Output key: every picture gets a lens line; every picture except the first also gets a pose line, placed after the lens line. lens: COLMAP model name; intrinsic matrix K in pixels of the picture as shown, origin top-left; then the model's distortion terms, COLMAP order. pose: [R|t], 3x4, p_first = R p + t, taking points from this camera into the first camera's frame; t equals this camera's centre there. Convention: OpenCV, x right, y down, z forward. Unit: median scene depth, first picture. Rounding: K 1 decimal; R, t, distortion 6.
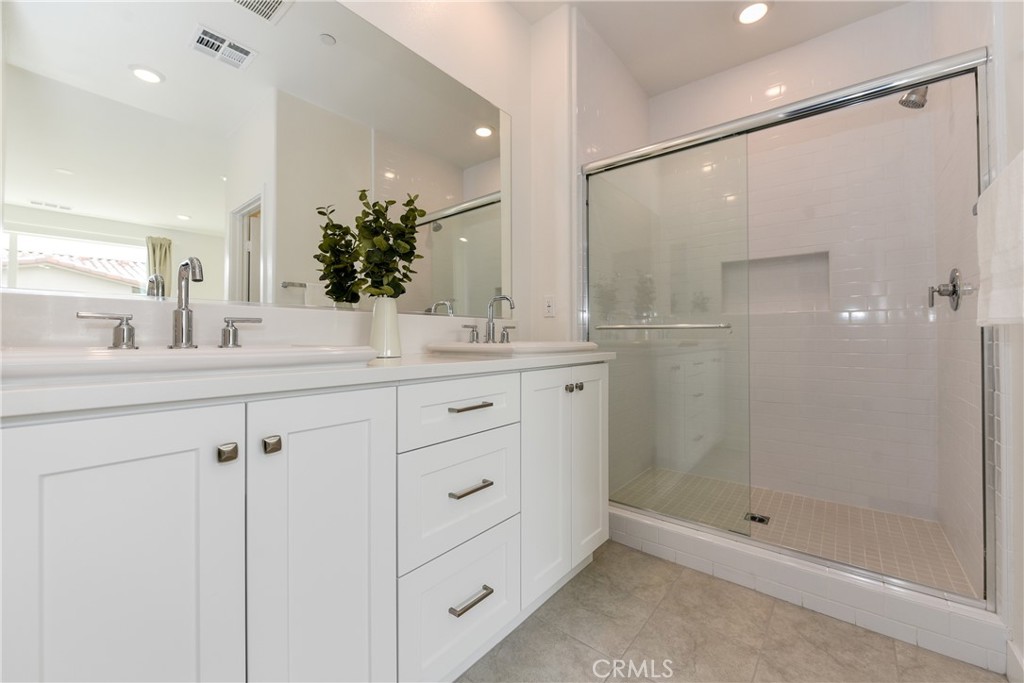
lens RADIAL K [[378.5, 0, 533.7], [0, 378.5, 338.0], [0, 0, 1]] dist [-0.001024, -0.003326]
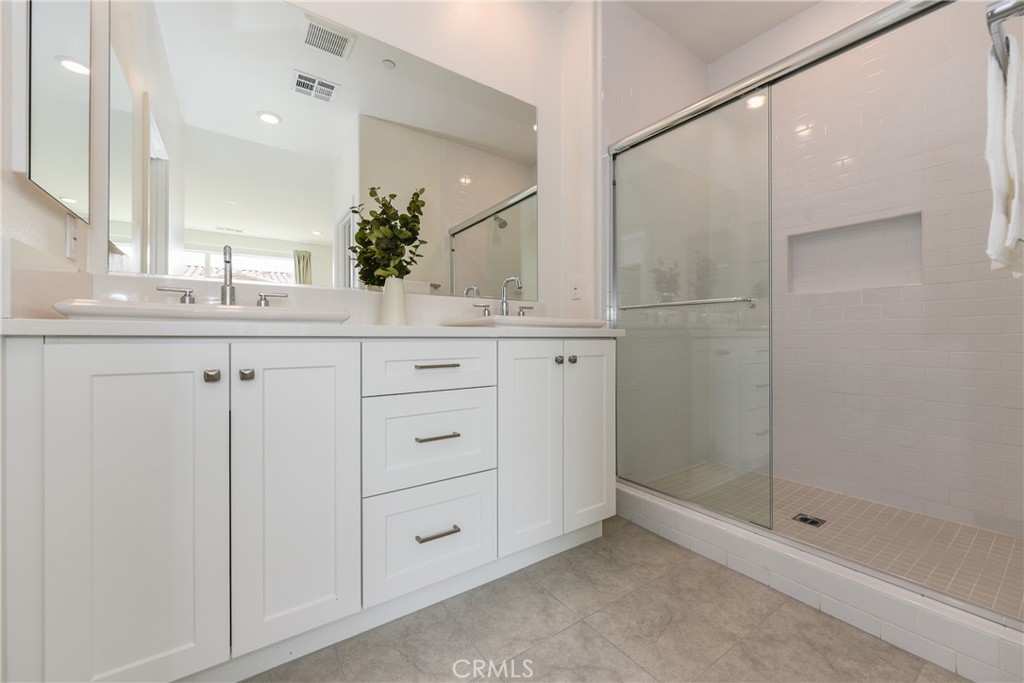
lens RADIAL K [[378.5, 0, 533.7], [0, 378.5, 338.0], [0, 0, 1]] dist [-0.001024, -0.003326]
pose [[0.967527, -0.000418, -0.252768, 0.277846], [0.002613, 0.999962, 0.008346, 0.060112], [0.252755, -0.008735, 0.967491, -0.024014]]
